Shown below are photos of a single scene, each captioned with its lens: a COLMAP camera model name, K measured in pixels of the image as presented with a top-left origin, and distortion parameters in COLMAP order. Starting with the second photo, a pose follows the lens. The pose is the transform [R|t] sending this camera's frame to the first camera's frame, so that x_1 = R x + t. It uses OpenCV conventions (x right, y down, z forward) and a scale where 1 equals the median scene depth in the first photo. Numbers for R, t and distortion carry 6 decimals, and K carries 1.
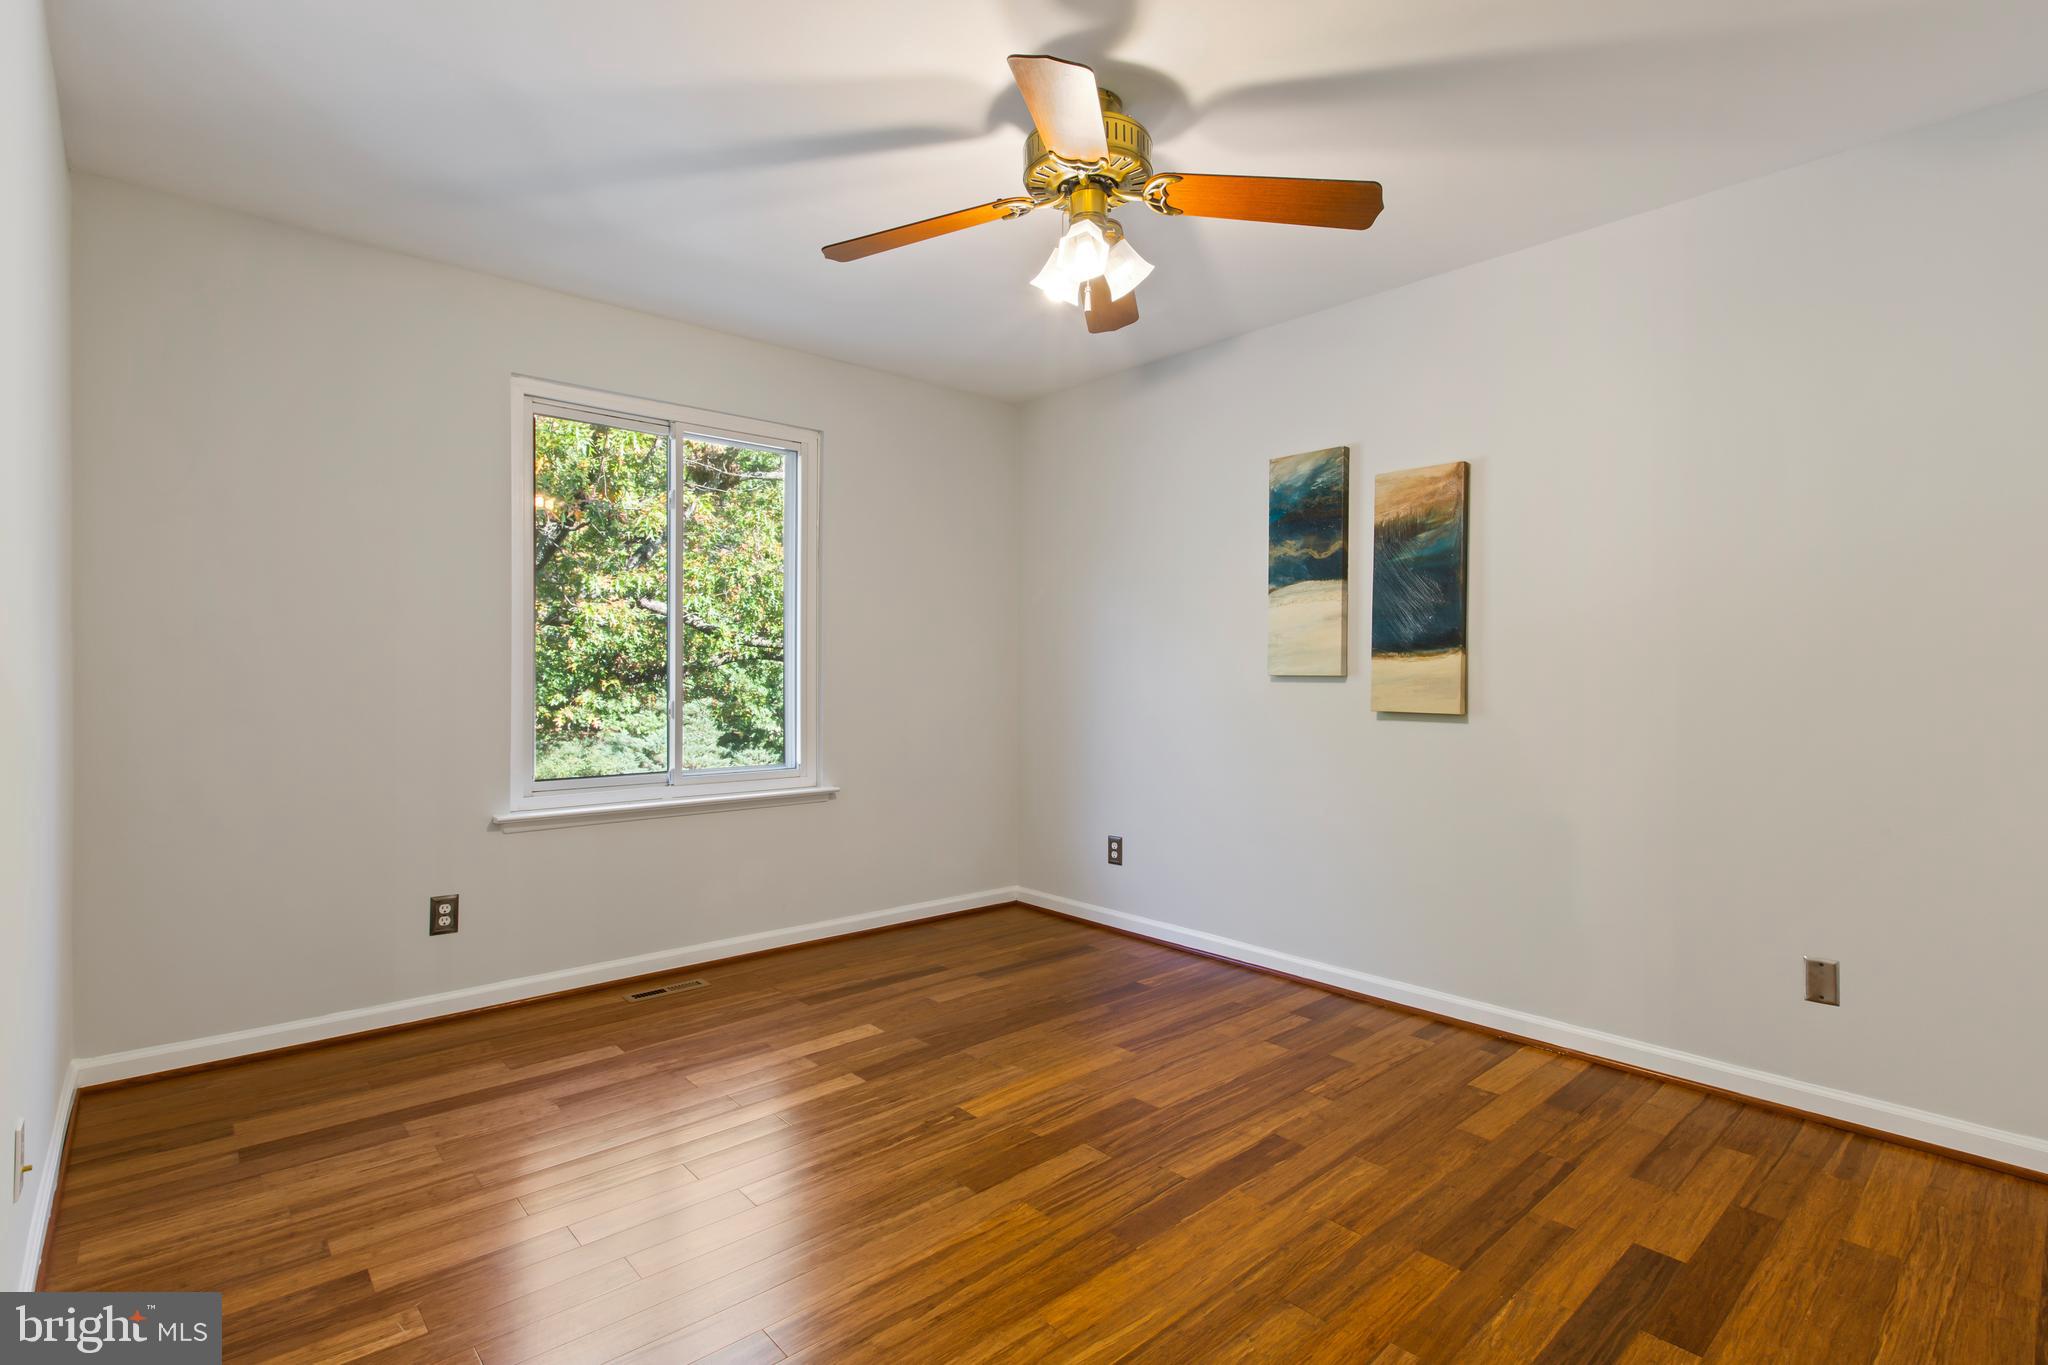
lens RADIAL K [[978.7, 0, 1022.9], [0, 978.7, 686.5], [0, 0, 1]] dist [-0.001025, -0.000800]
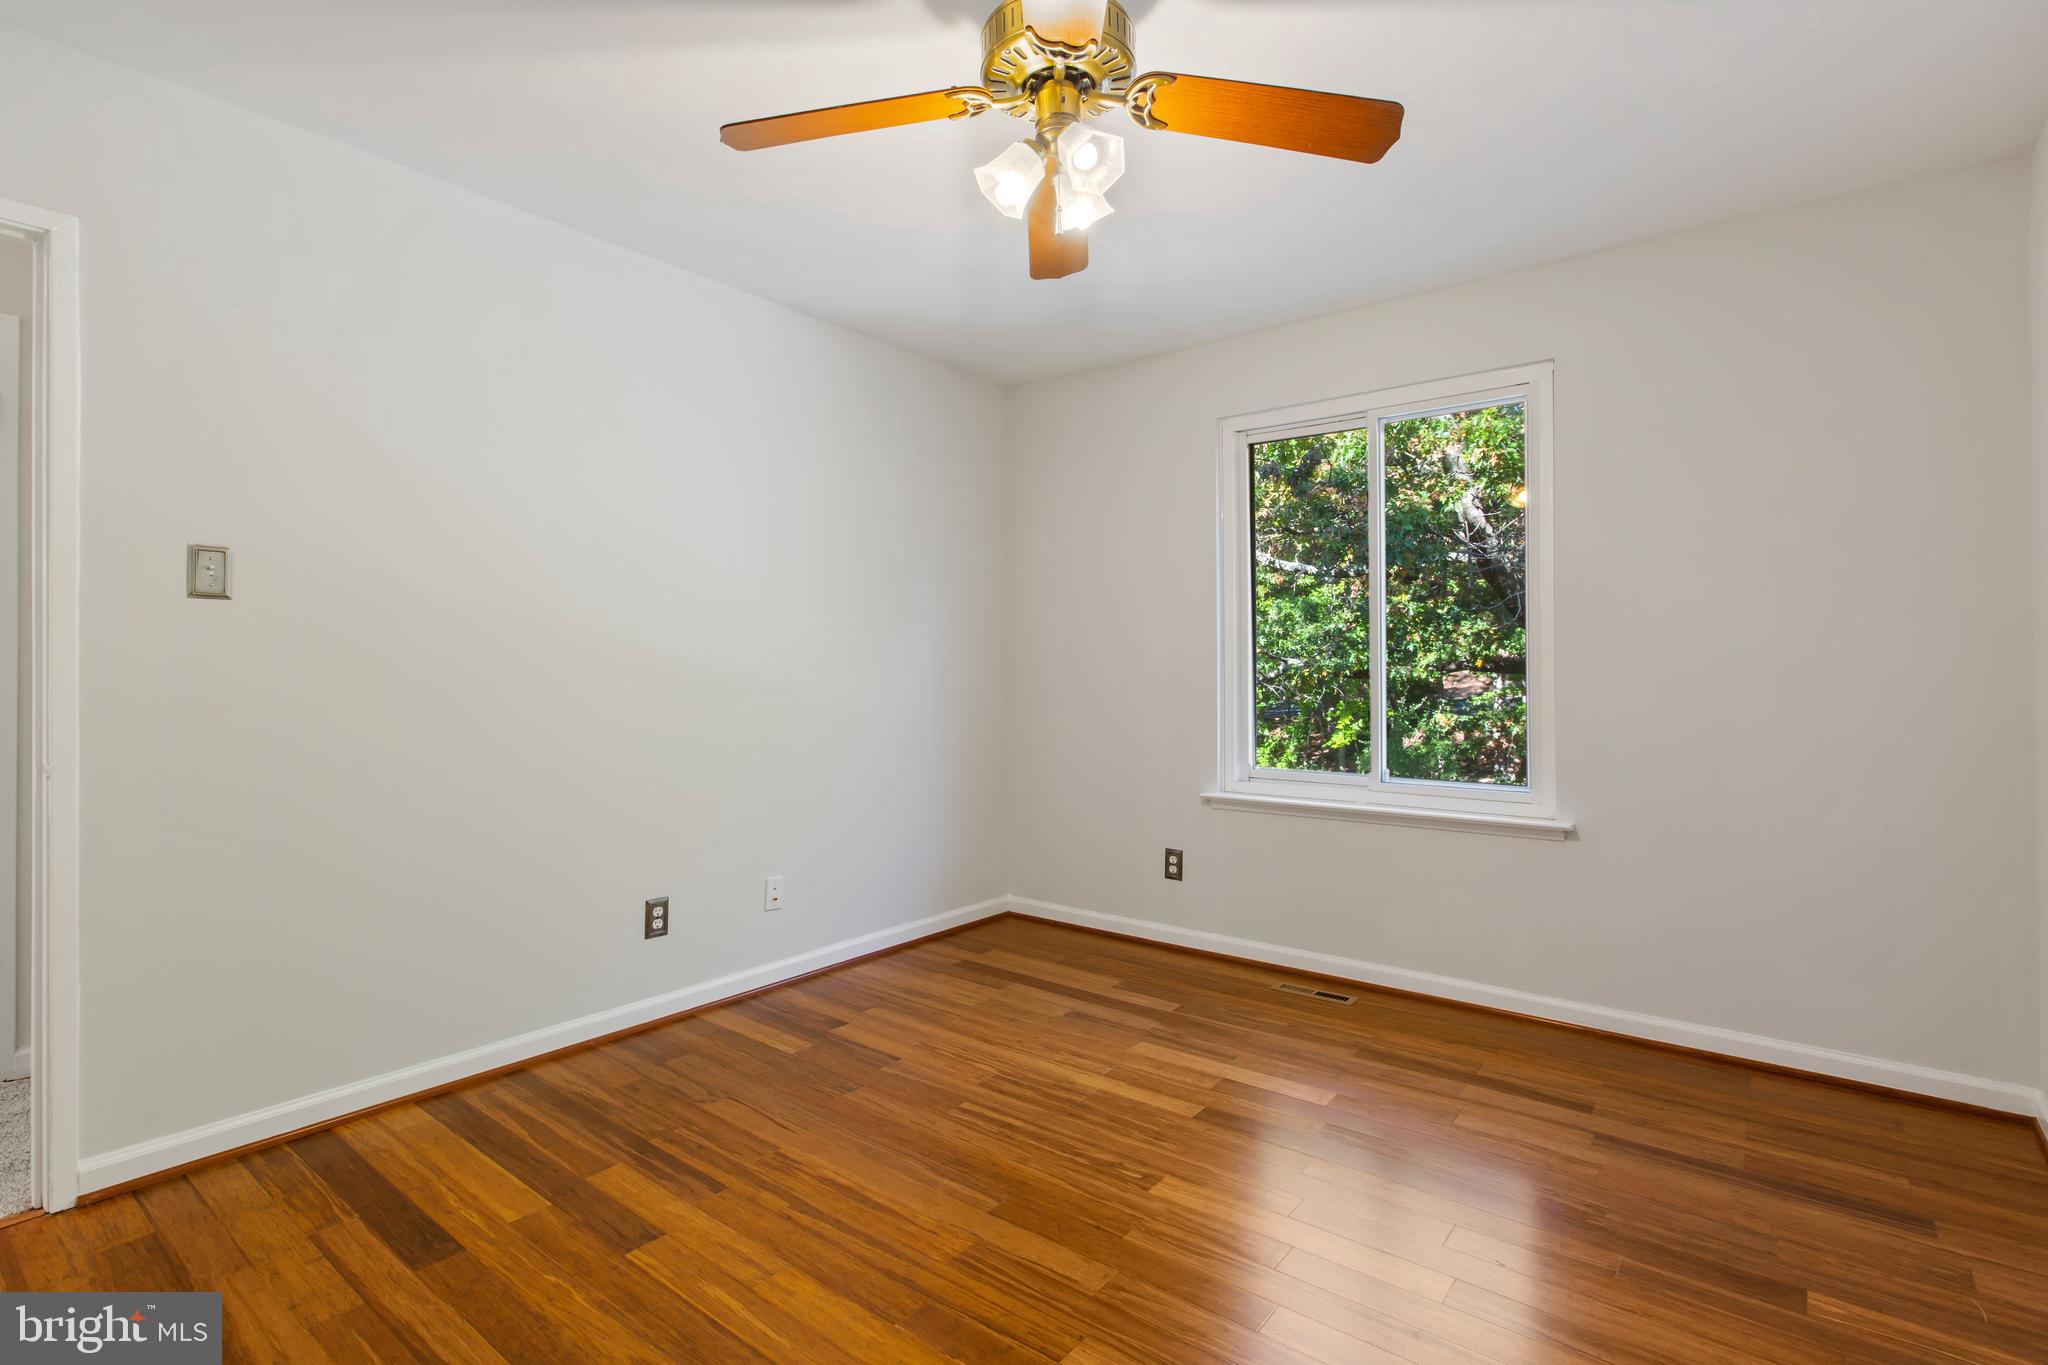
lens RADIAL K [[978.7, 0, 1018.6], [0, 978.7, 669.0], [0, 0, 1]] dist [-0.001025, -0.000800]
pose [[0.158131, -0.006513, -0.987397, 0.672528], [-0.013778, 0.999866, -0.008802, -0.005069], [0.987322, 0.014996, 0.158020, 0.644118]]
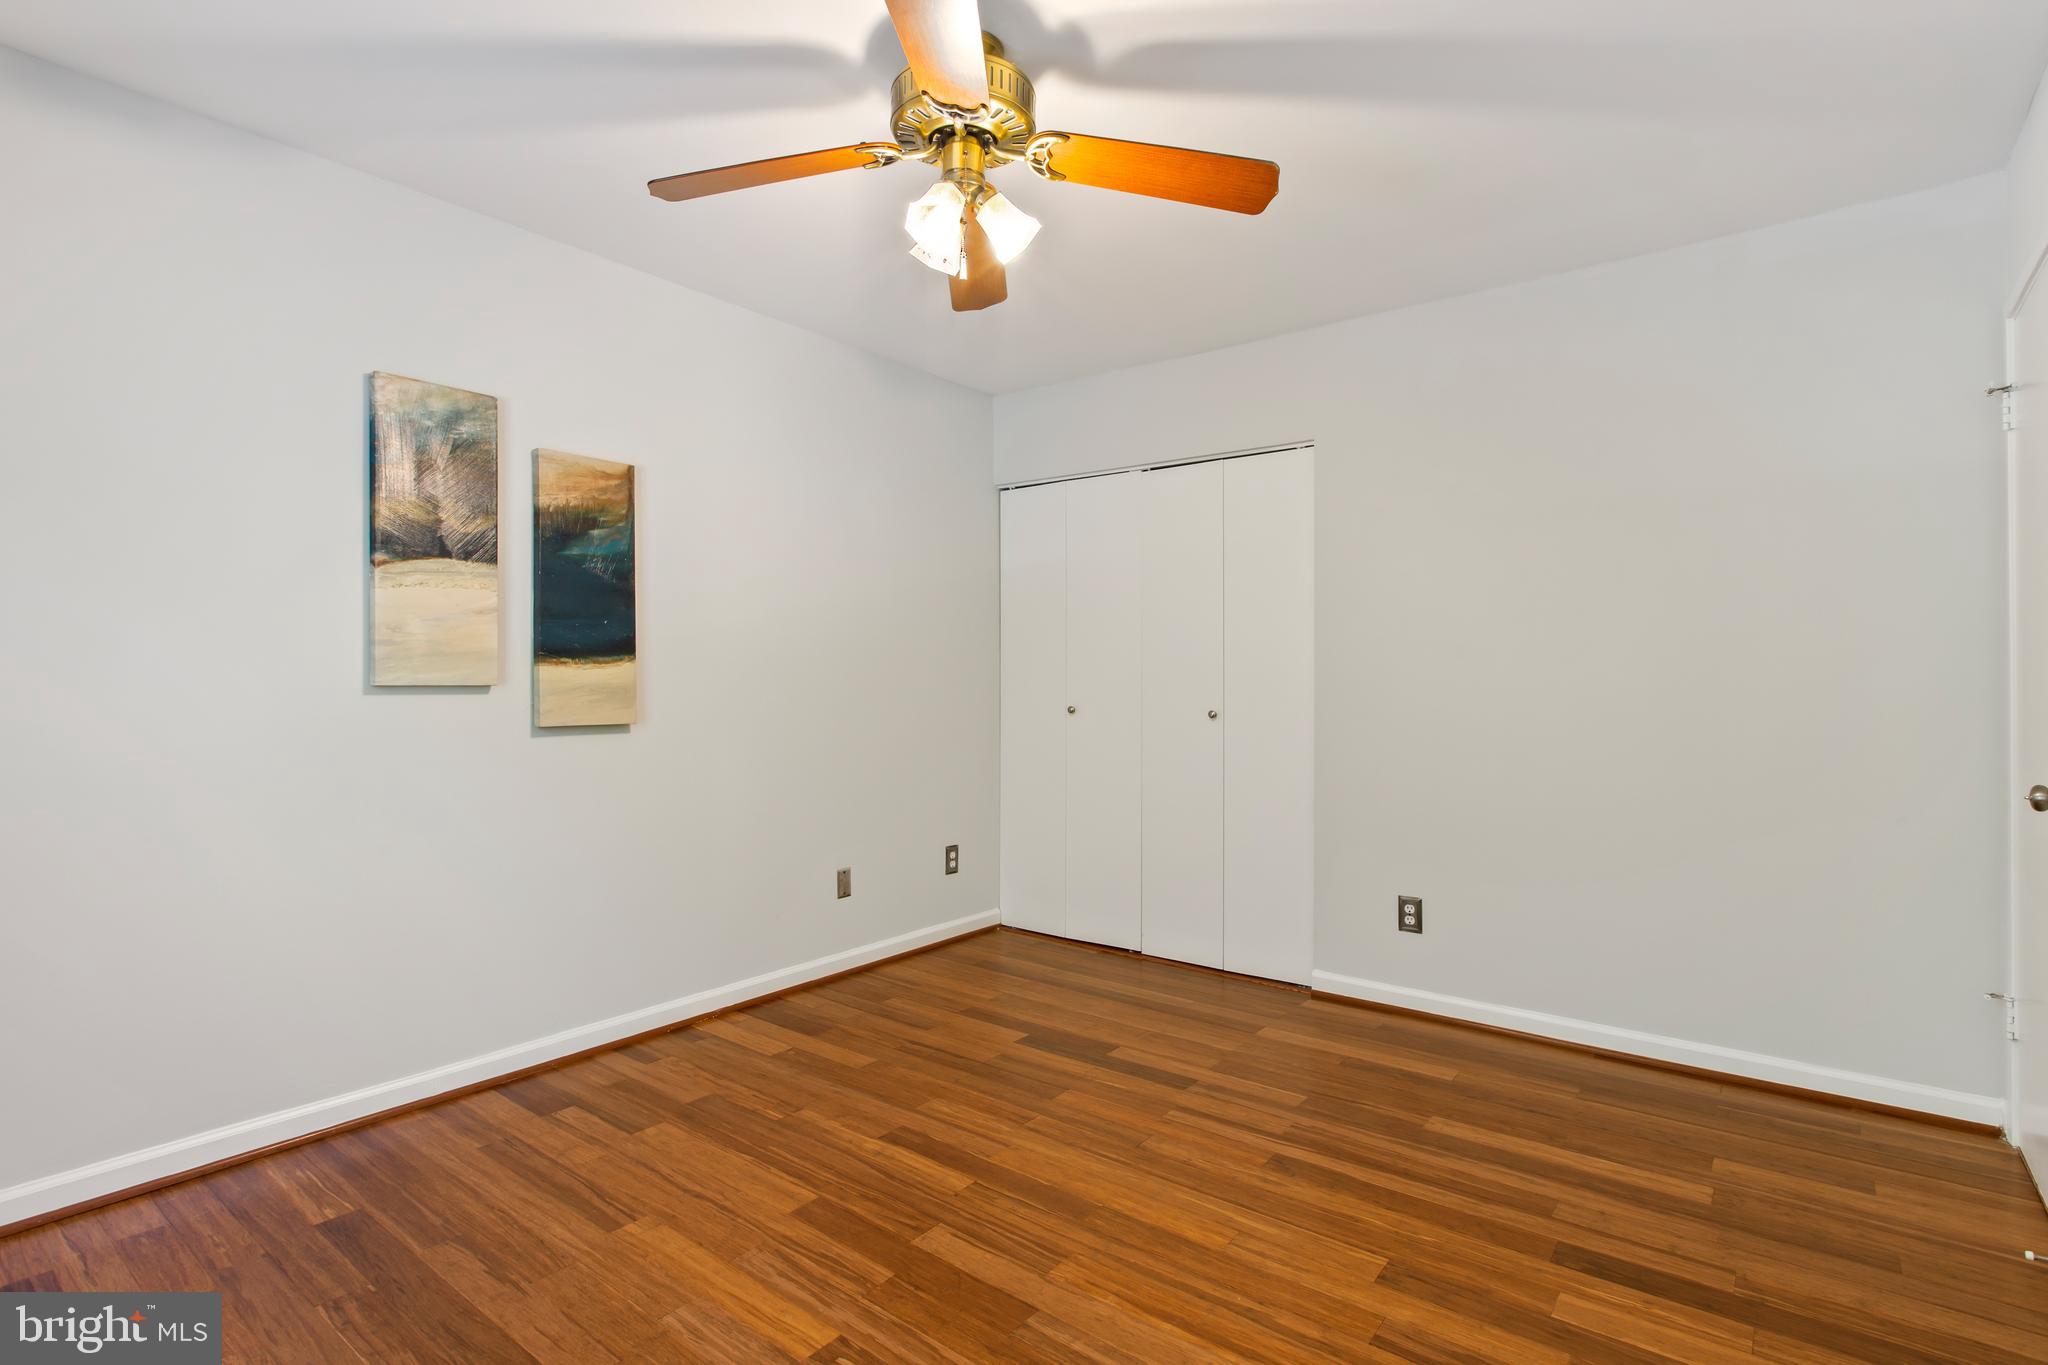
lens RADIAL K [[978.7, 0, 1031.2], [0, 978.7, 681.7], [0, 0, 1]] dist [-0.001025, -0.000800]
pose [[-0.178439, -0.005093, 0.983938, -0.638747], [0.010350, 0.999922, 0.007052, -0.017496], [-0.983897, 0.011442, -0.178372, 0.849522]]
